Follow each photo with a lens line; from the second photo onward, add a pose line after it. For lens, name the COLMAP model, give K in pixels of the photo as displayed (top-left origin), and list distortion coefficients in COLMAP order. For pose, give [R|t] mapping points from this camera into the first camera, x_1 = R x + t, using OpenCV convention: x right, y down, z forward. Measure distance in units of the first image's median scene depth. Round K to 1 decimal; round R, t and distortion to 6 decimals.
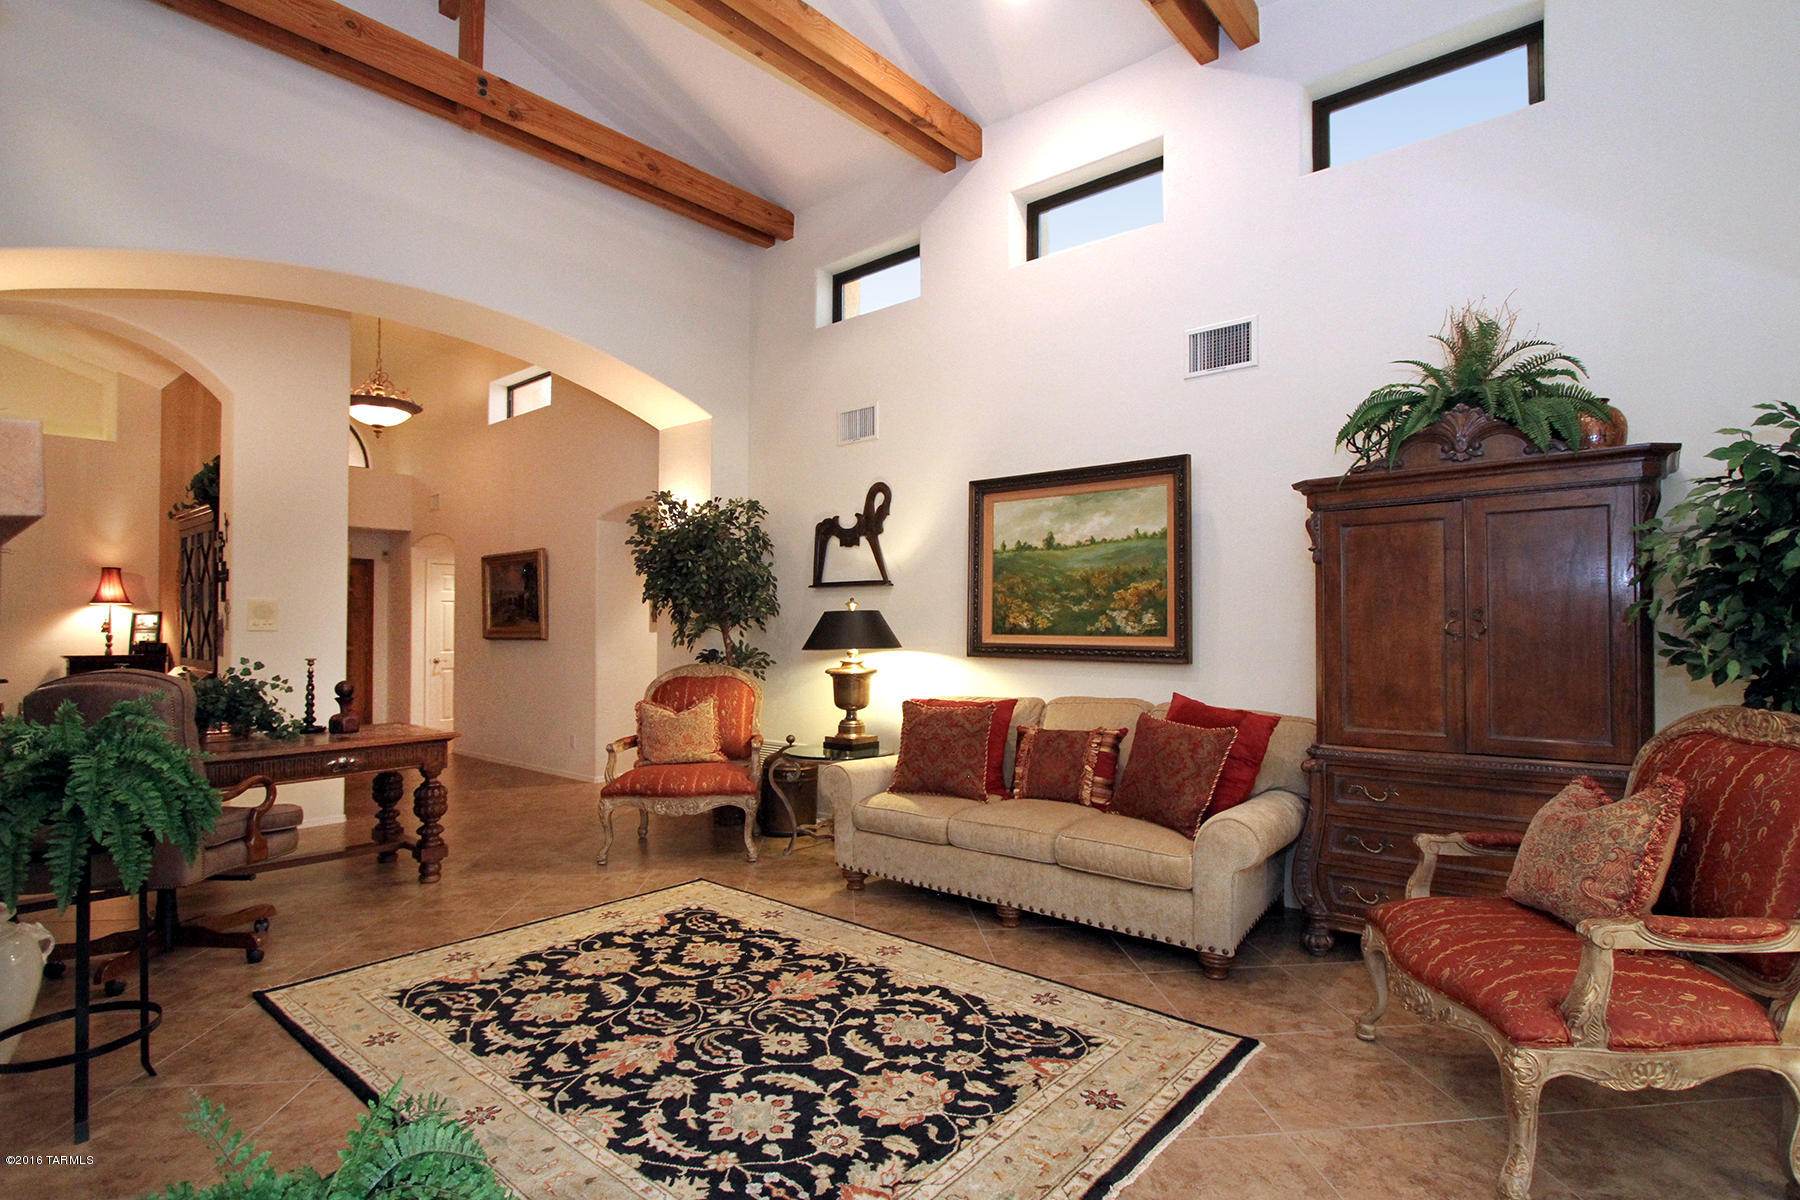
lens RADIAL K [[899.3, 0, 906.8], [0, 899.3, 624.6], [0, 0, 1]] dist [-0.019583, -0.000266]
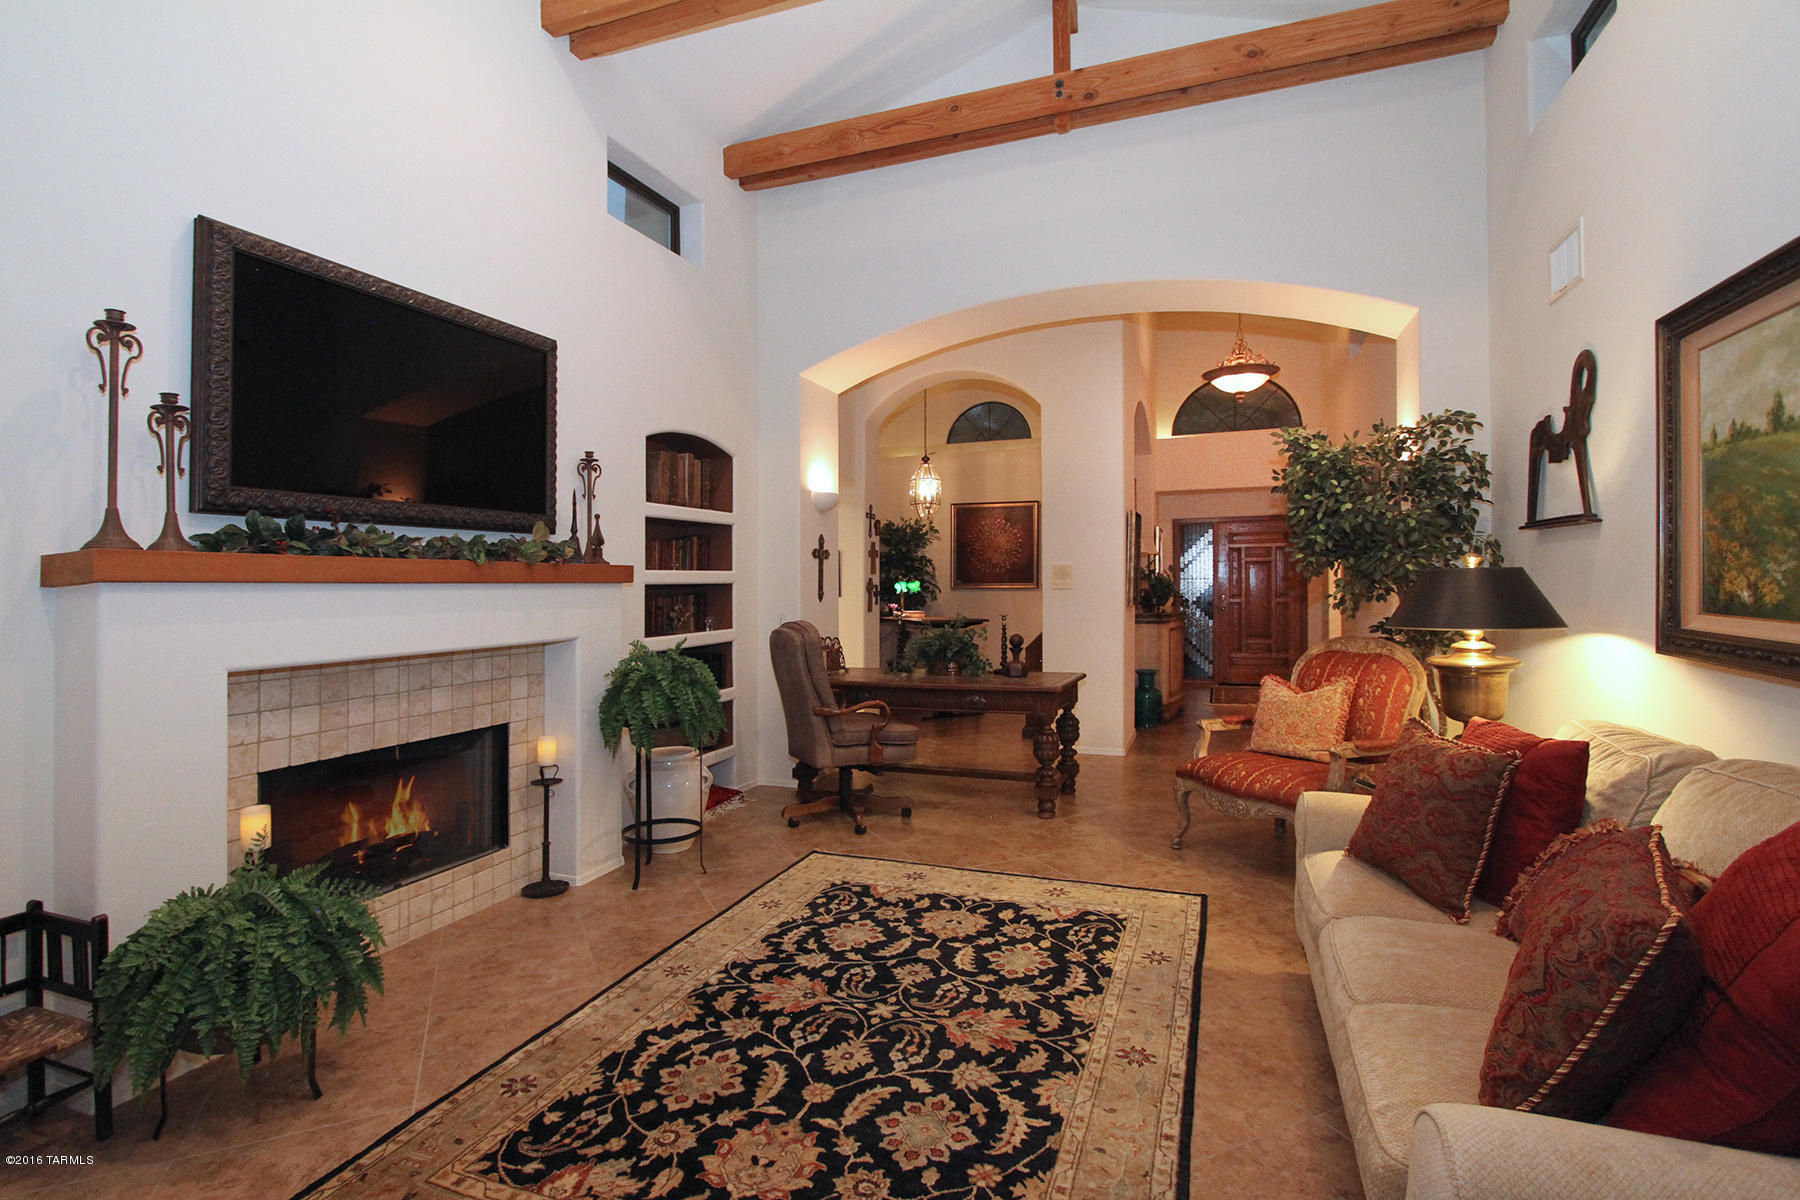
lens RADIAL K [[866.5, 0, 854.5], [0, 866.5, 568.5], [0, 0, 1]] dist [-0.015833, 0.000667]
pose [[0.317509, -0.014876, -0.948139, 0.602020], [0.015284, 0.999827, -0.010569, -0.024502], [0.948132, -0.011136, 0.317681, 0.607153]]
